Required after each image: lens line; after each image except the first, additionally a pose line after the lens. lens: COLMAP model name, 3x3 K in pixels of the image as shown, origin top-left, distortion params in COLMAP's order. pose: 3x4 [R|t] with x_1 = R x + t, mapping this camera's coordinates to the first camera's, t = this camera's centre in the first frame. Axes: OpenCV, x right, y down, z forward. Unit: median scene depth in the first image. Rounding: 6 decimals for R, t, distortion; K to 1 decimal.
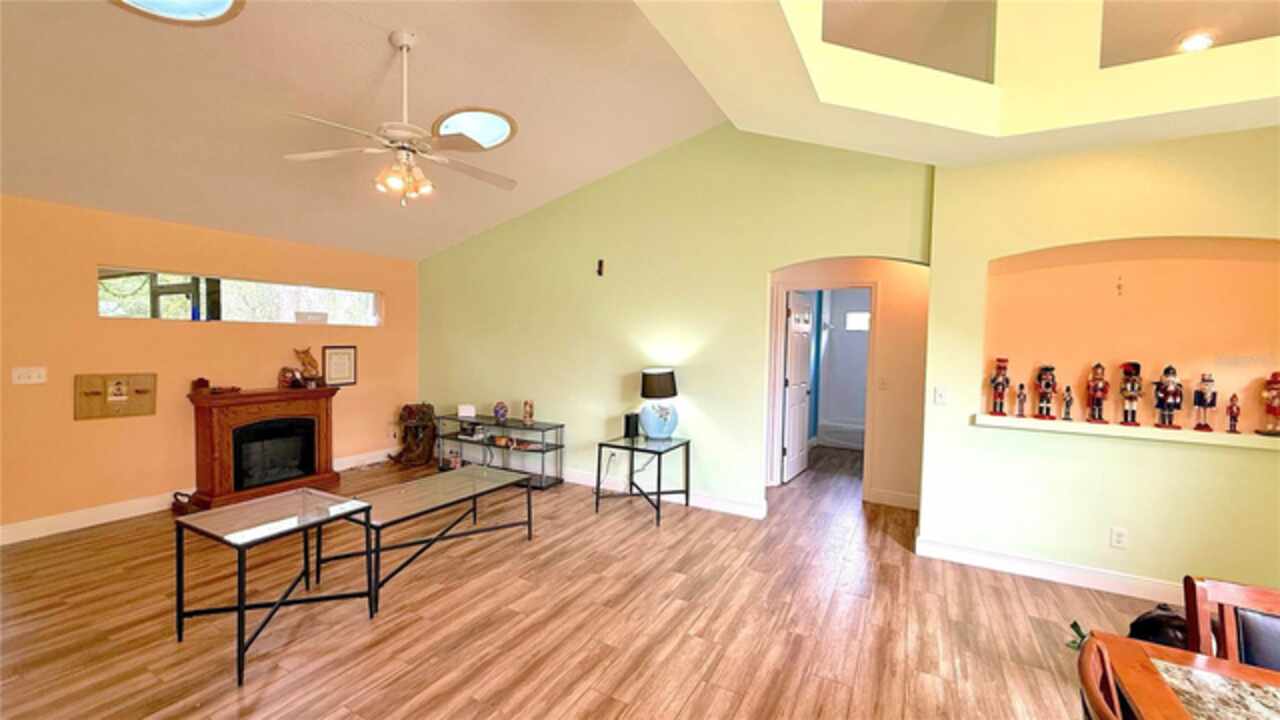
lens RADIAL K [[508.3, 0, 640.0], [0, 508.3, 360.0], [0, 0, 1]] dist [-0.000314, -0.000267]
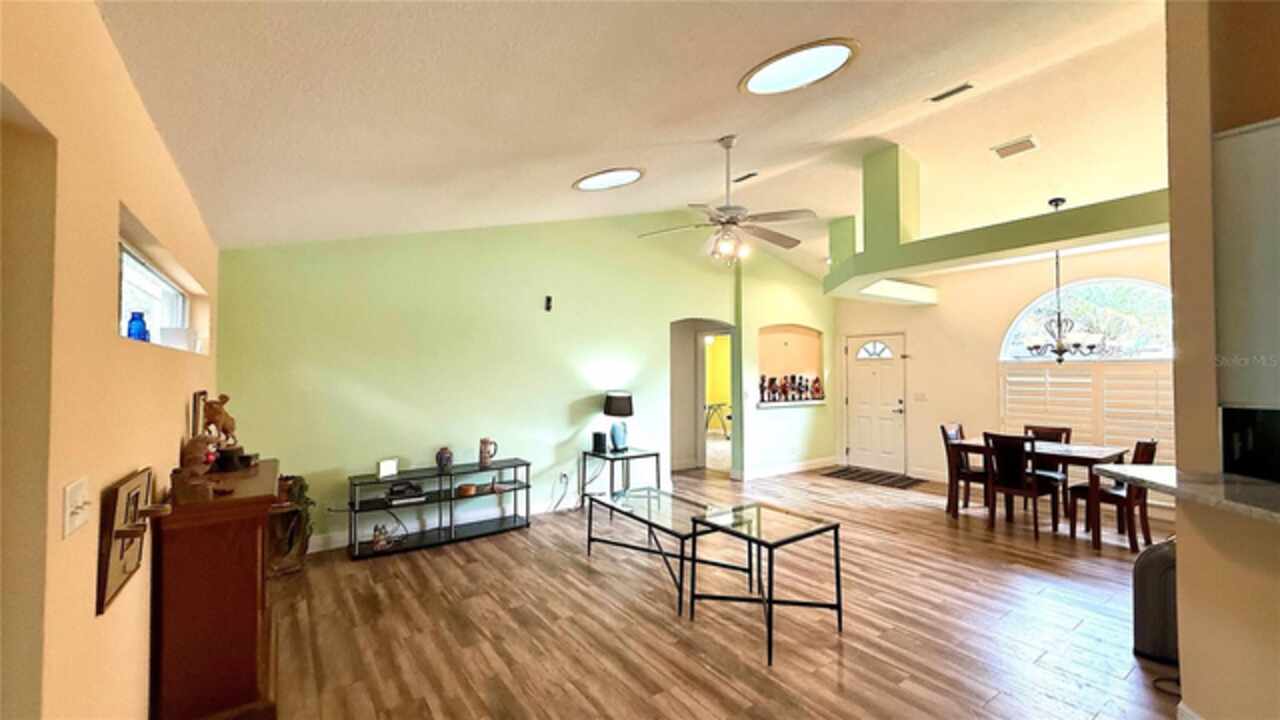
lens RADIAL K [[508.3, 0, 640.0], [0, 508.3, 360.0], [0, 0, 1]] dist [-0.000314, -0.000267]
pose [[0.433842, 0.001668, 0.900987, -1.253899], [0.047891, 0.998542, -0.024909, -0.034139], [-0.899715, 0.053956, 0.433130, 0.480339]]
